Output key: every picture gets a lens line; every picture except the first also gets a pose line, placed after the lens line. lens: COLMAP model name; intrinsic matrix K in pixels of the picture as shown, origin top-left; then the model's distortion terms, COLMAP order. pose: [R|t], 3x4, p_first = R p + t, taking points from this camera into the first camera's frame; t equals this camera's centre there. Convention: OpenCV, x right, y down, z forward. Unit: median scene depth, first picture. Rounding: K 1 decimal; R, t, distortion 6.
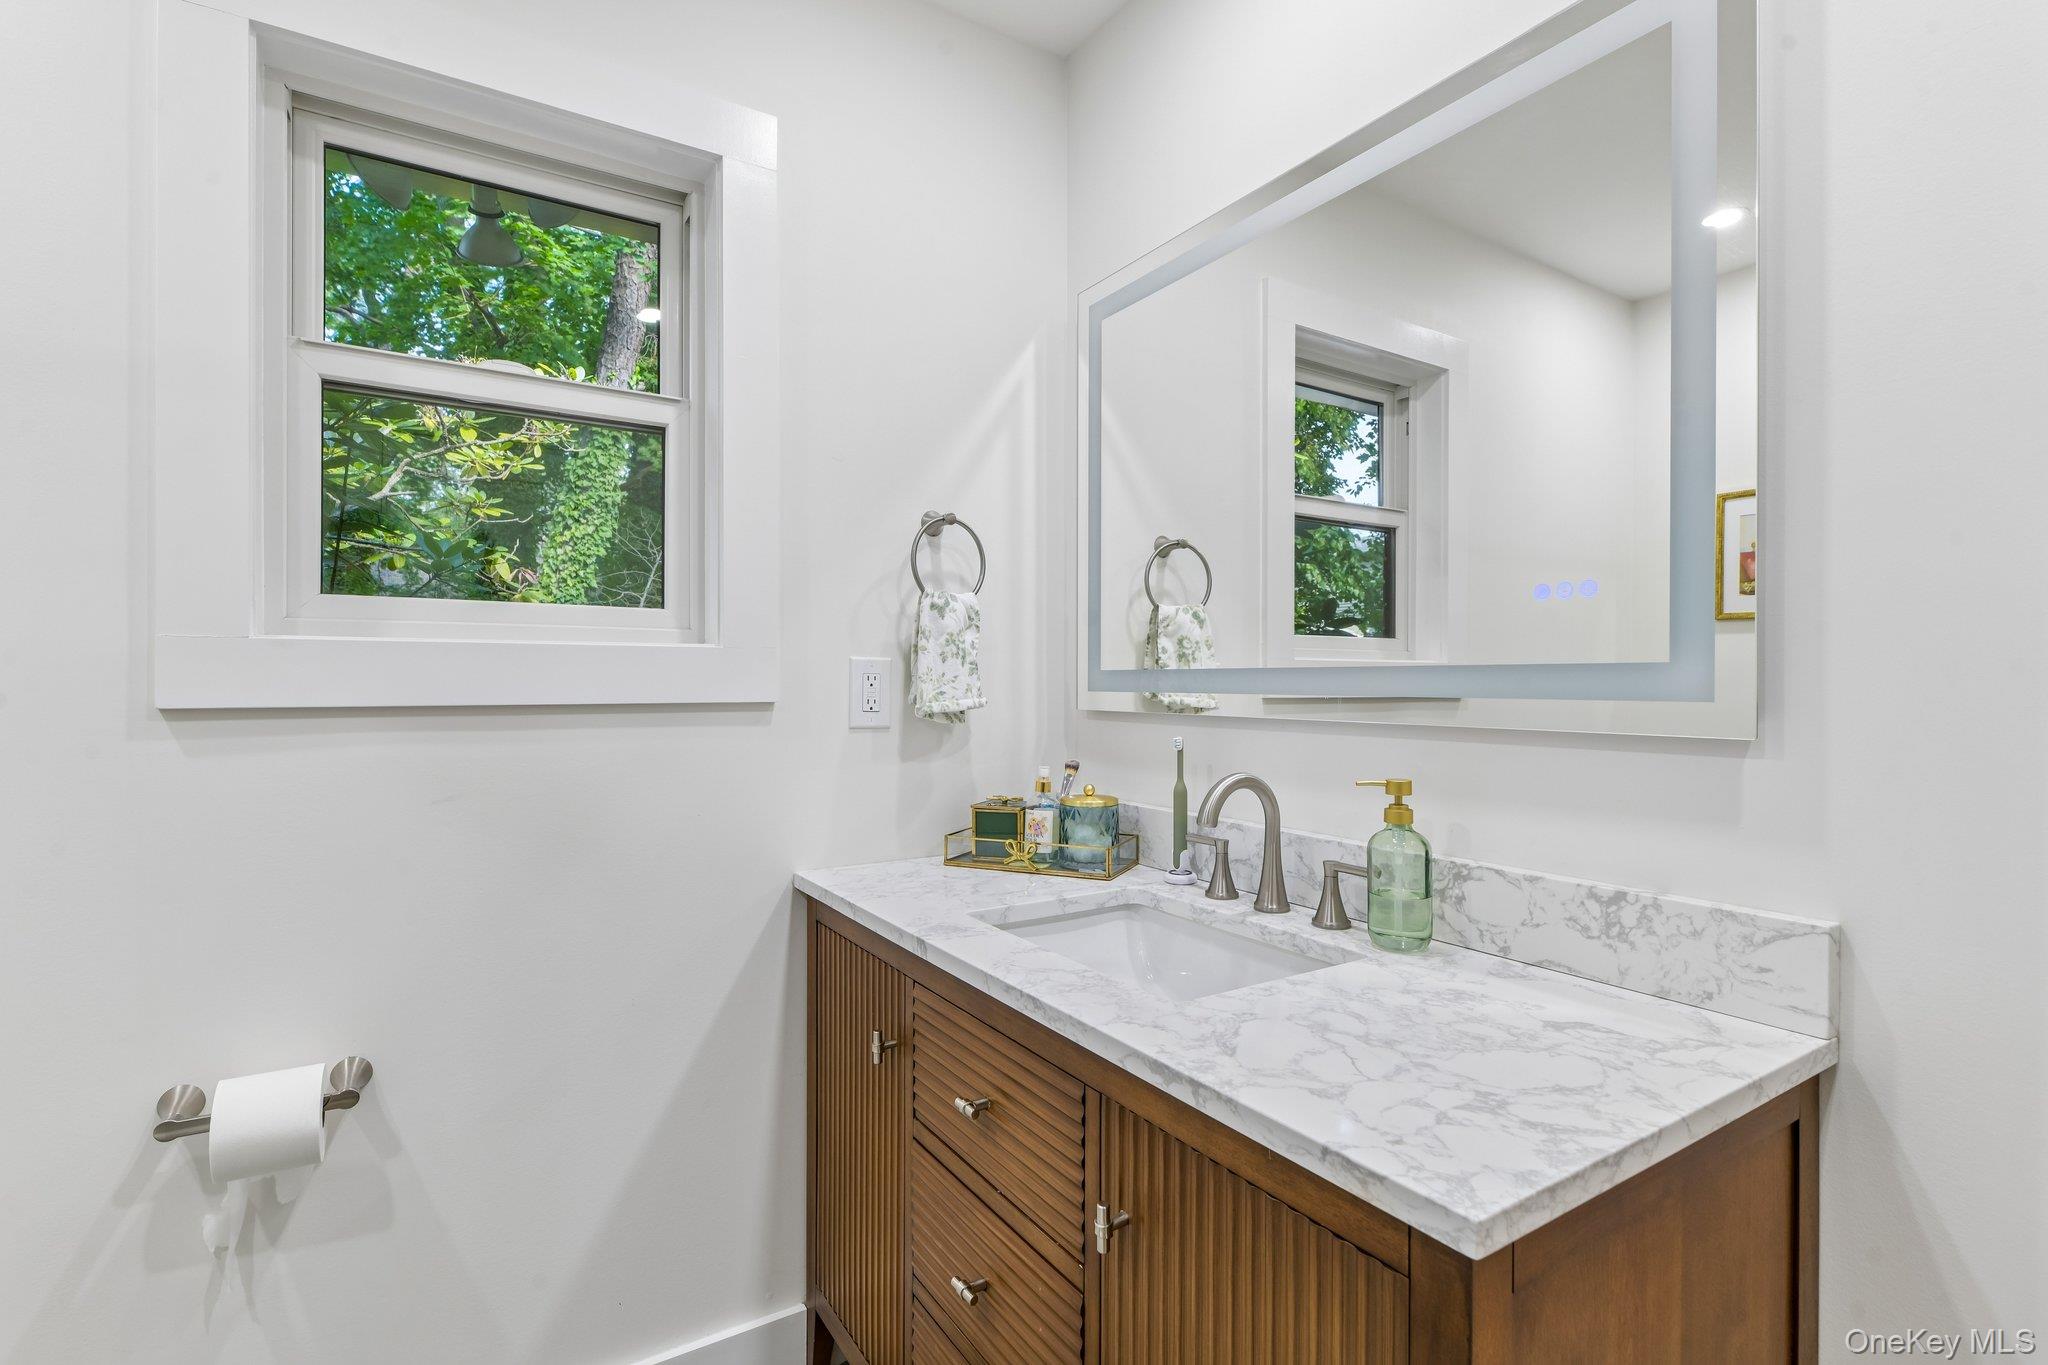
lens RADIAL K [[951.3, 0, 1024.0], [0, 951.3, 682.5], [0, 0, 1]] dist [0.001365, -0.001438]
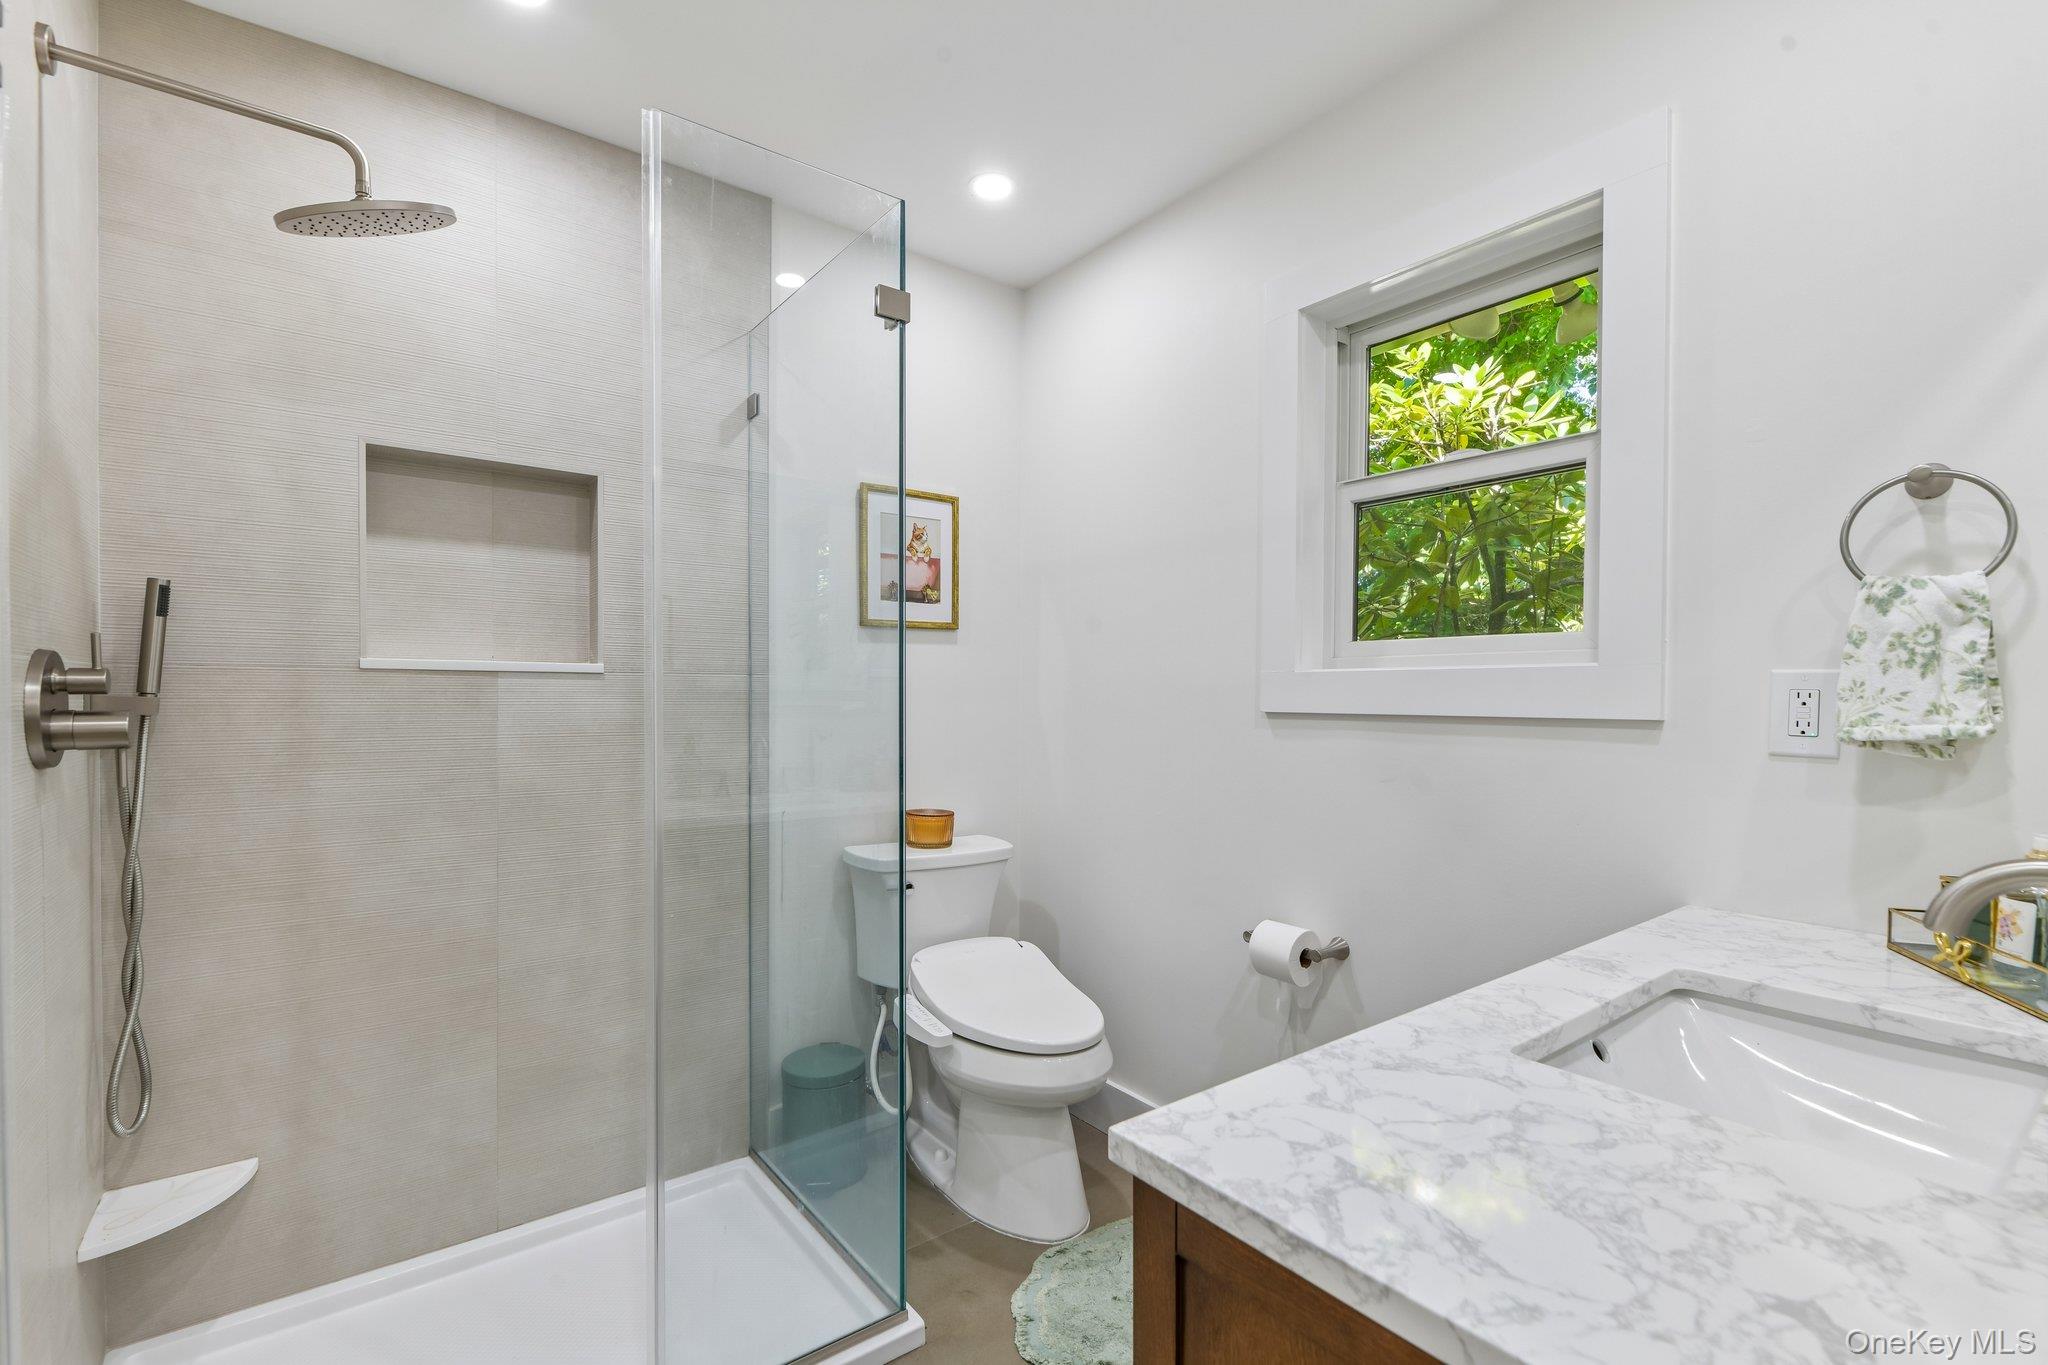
lens RADIAL K [[917.2, 0, 1021.9], [0, 917.2, 698.5], [0, 0, 1]] dist [-0.001521, -0.000957]
pose [[0.083570, 0.001328, -0.996501, 0.945433], [-0.008075, 0.999967, 0.000655, 0.005125], [0.996469, 0.007992, 0.083578, 0.448401]]
